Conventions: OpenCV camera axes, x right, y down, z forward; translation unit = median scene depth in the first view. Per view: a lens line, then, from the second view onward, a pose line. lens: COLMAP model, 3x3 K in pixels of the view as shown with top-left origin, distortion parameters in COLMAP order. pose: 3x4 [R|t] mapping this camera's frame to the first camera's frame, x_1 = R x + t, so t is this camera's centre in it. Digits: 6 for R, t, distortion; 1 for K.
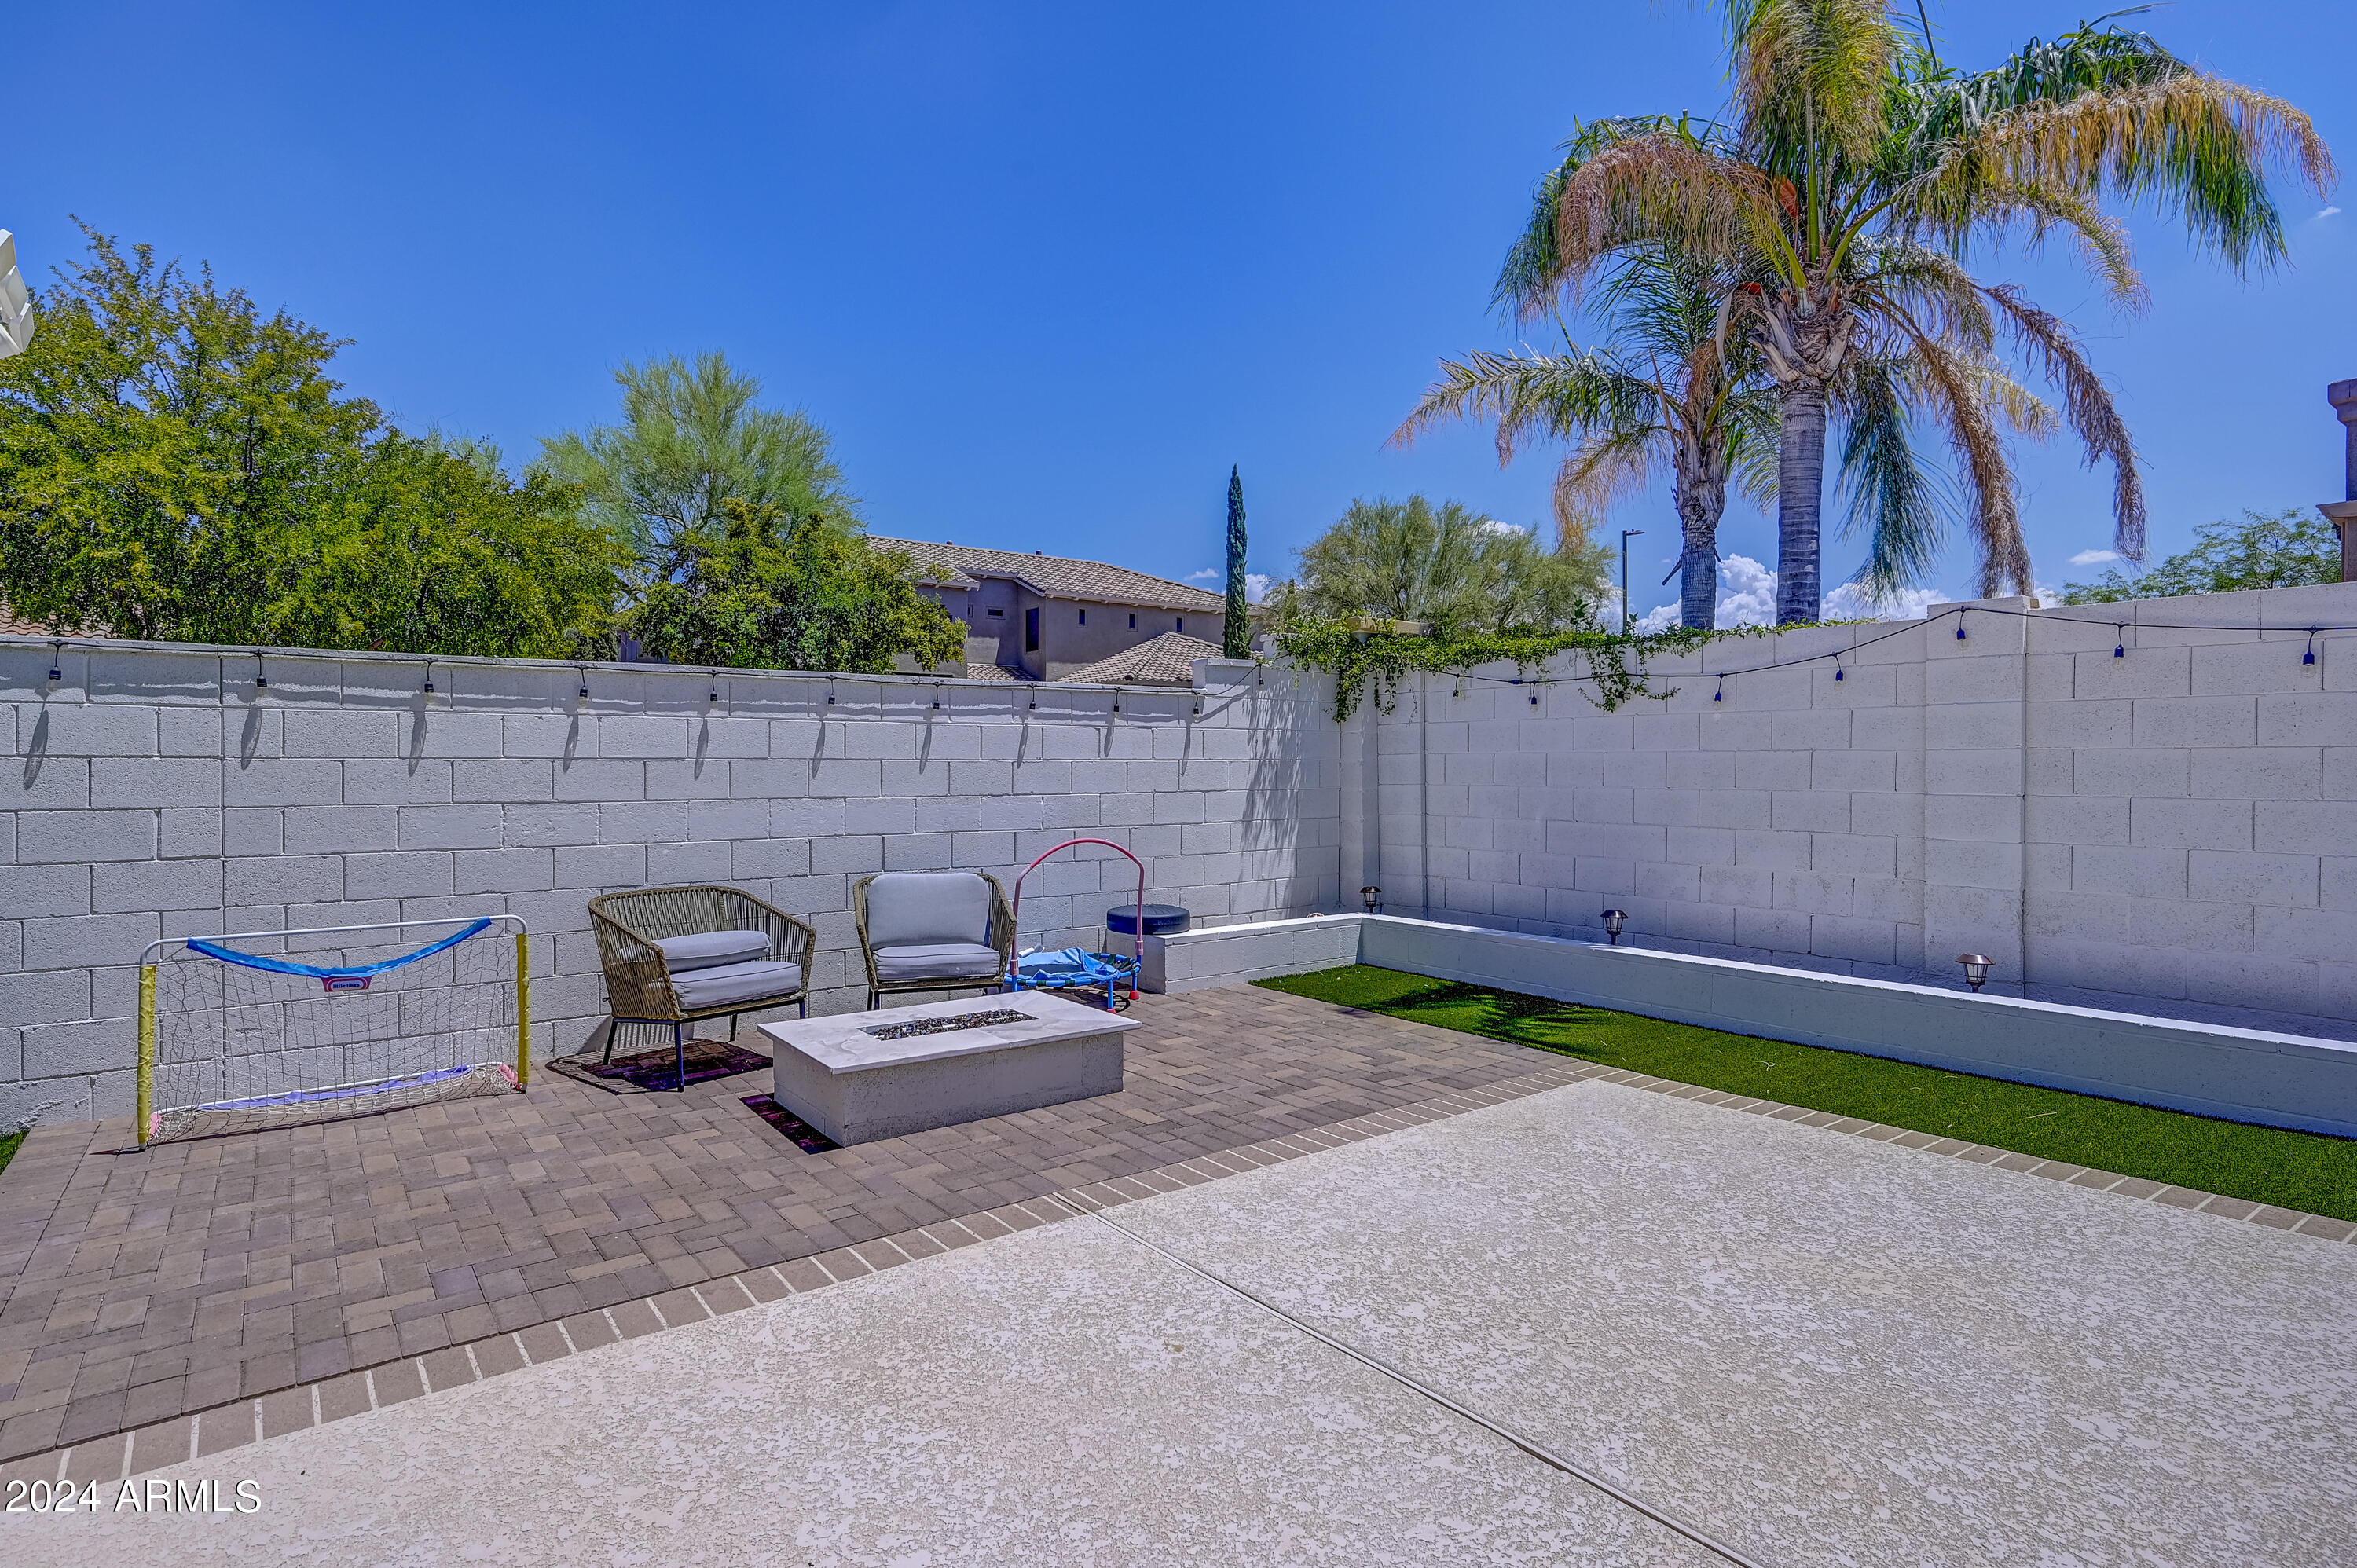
lens RADIAL K [[1171.8, 0, 1178.1], [0, 1171.8, 757.4], [0, 0, 1]] dist [0.000455, 0.000055]
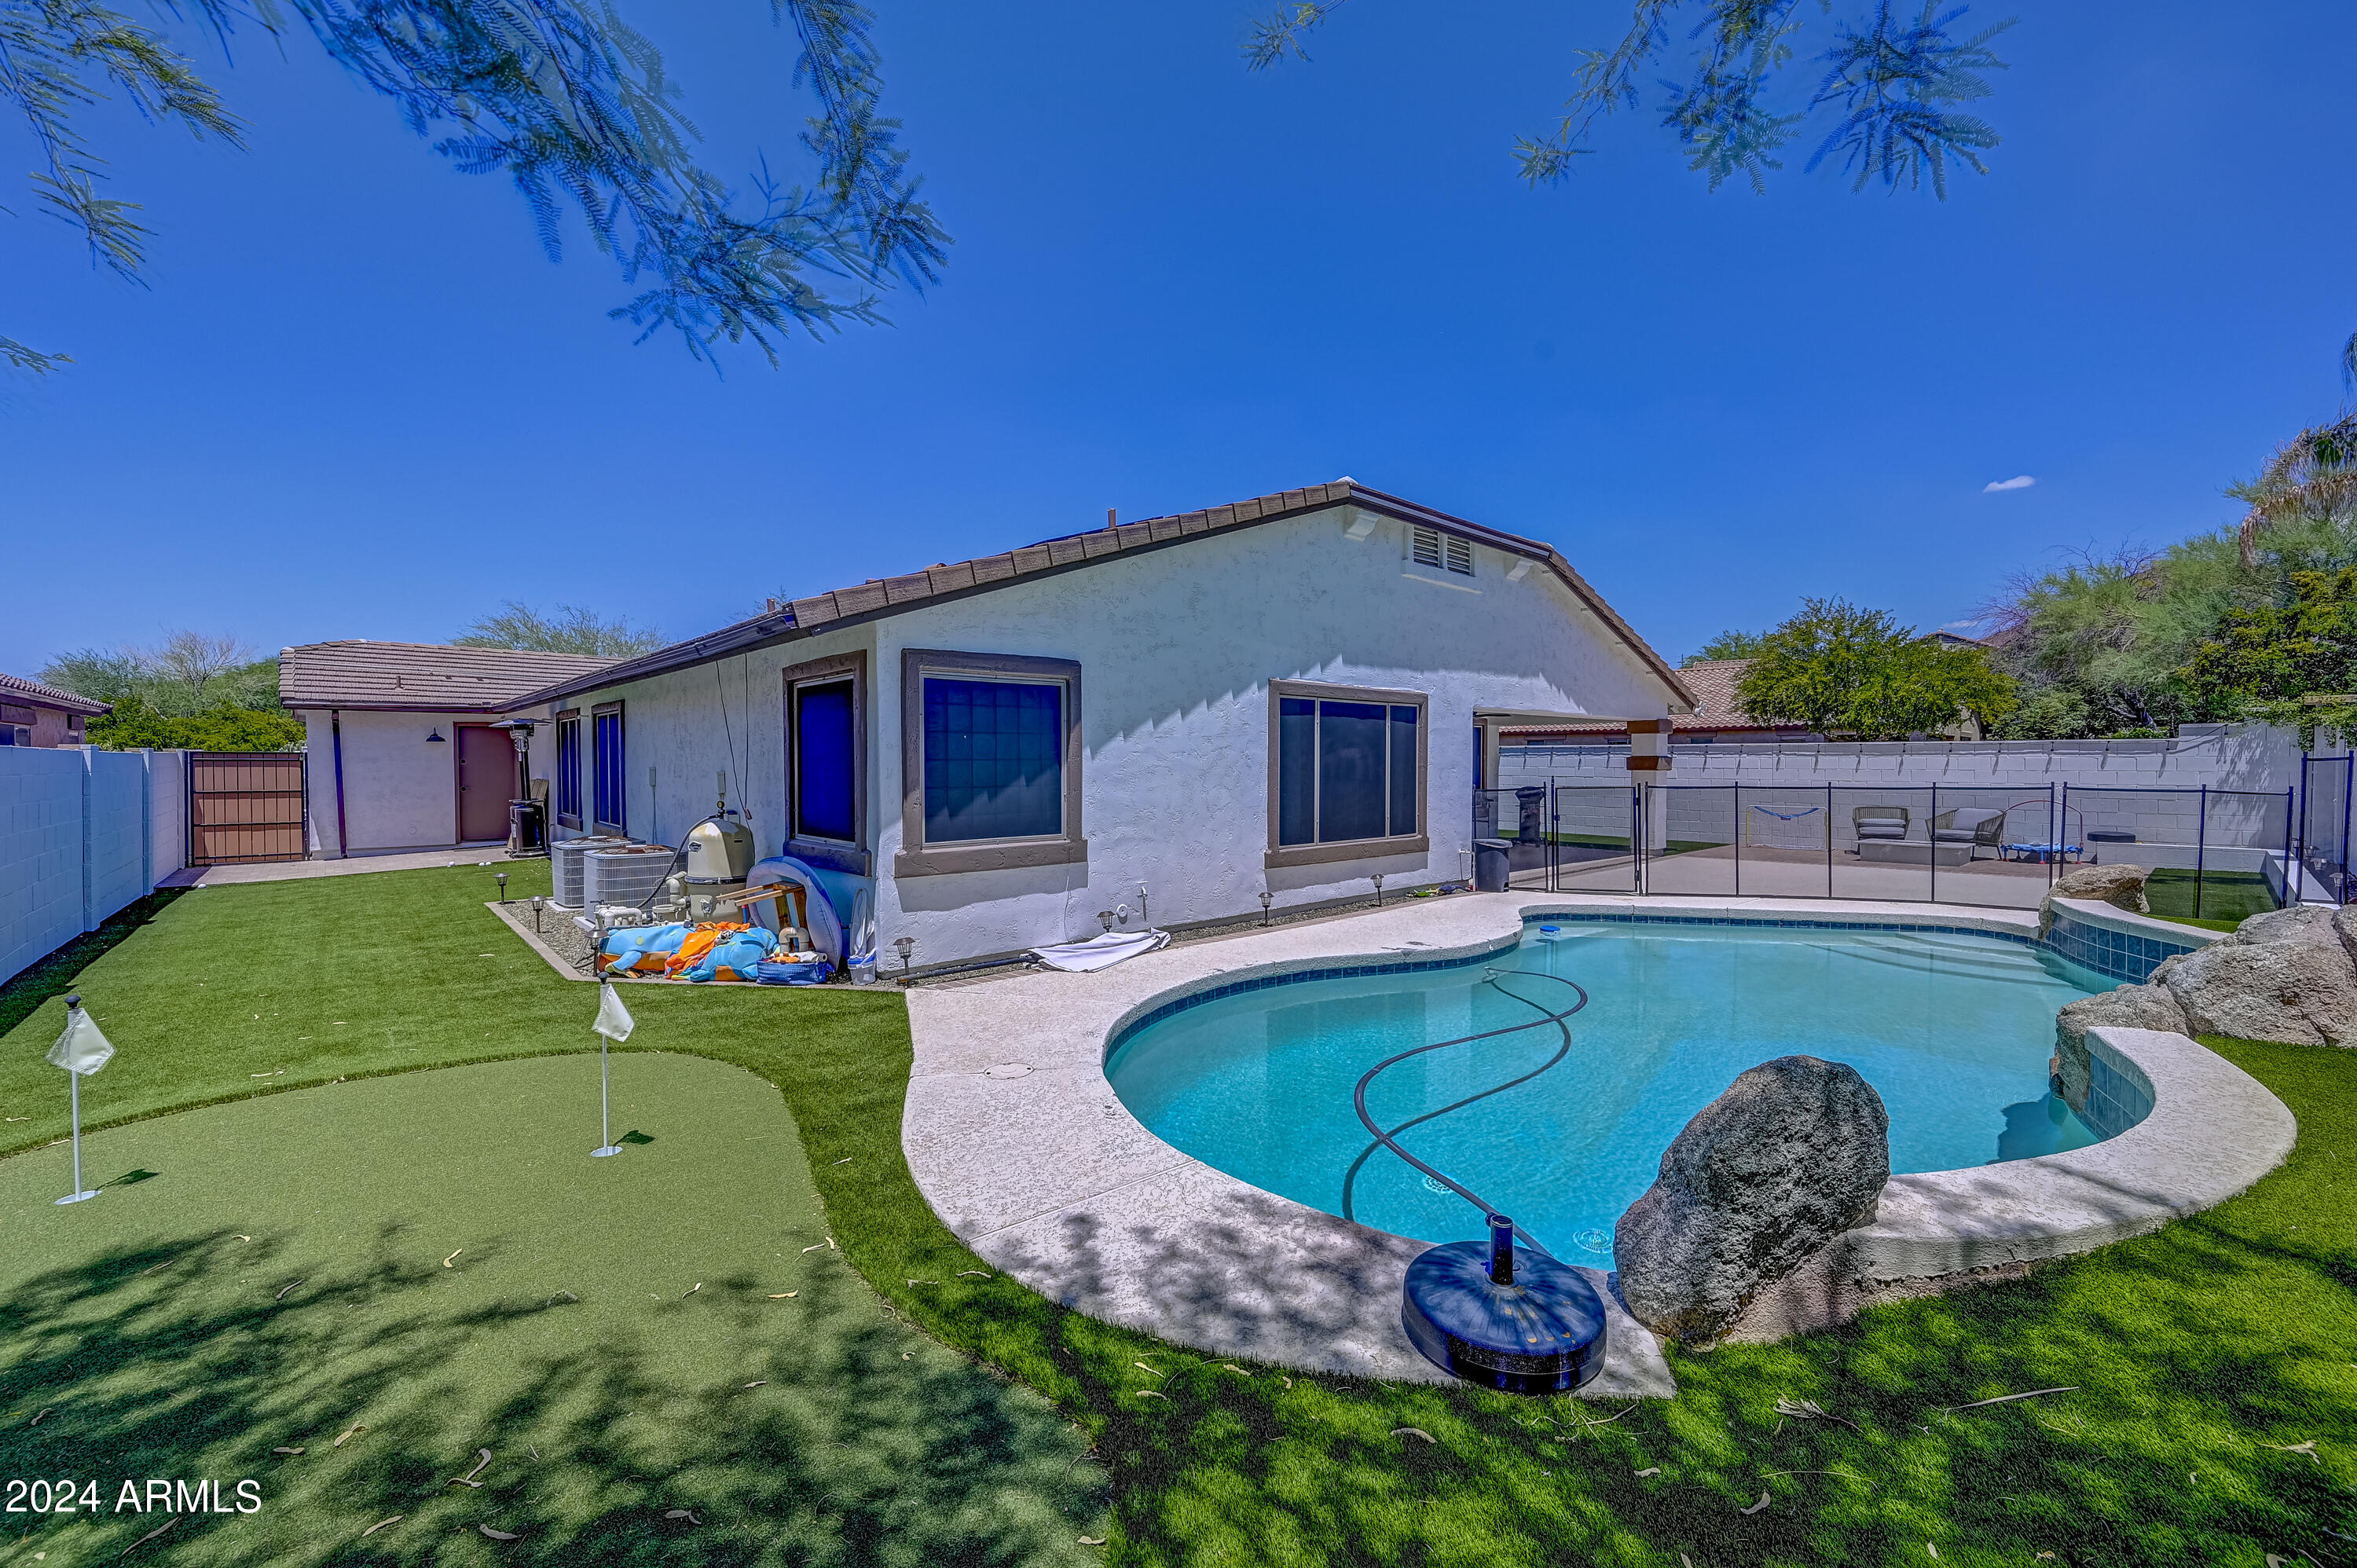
lens RADIAL K [[935.1, 0, 1172.1], [0, 935.1, 785.9], [0, 0, 1]] dist [0.007084, -0.000174]
pose [[0.101853, 0.022512, -0.994545, 0.573459], [-0.000841, 0.999746, 0.022543, -0.003211], [0.994799, -0.001460, 0.101846, -0.373540]]
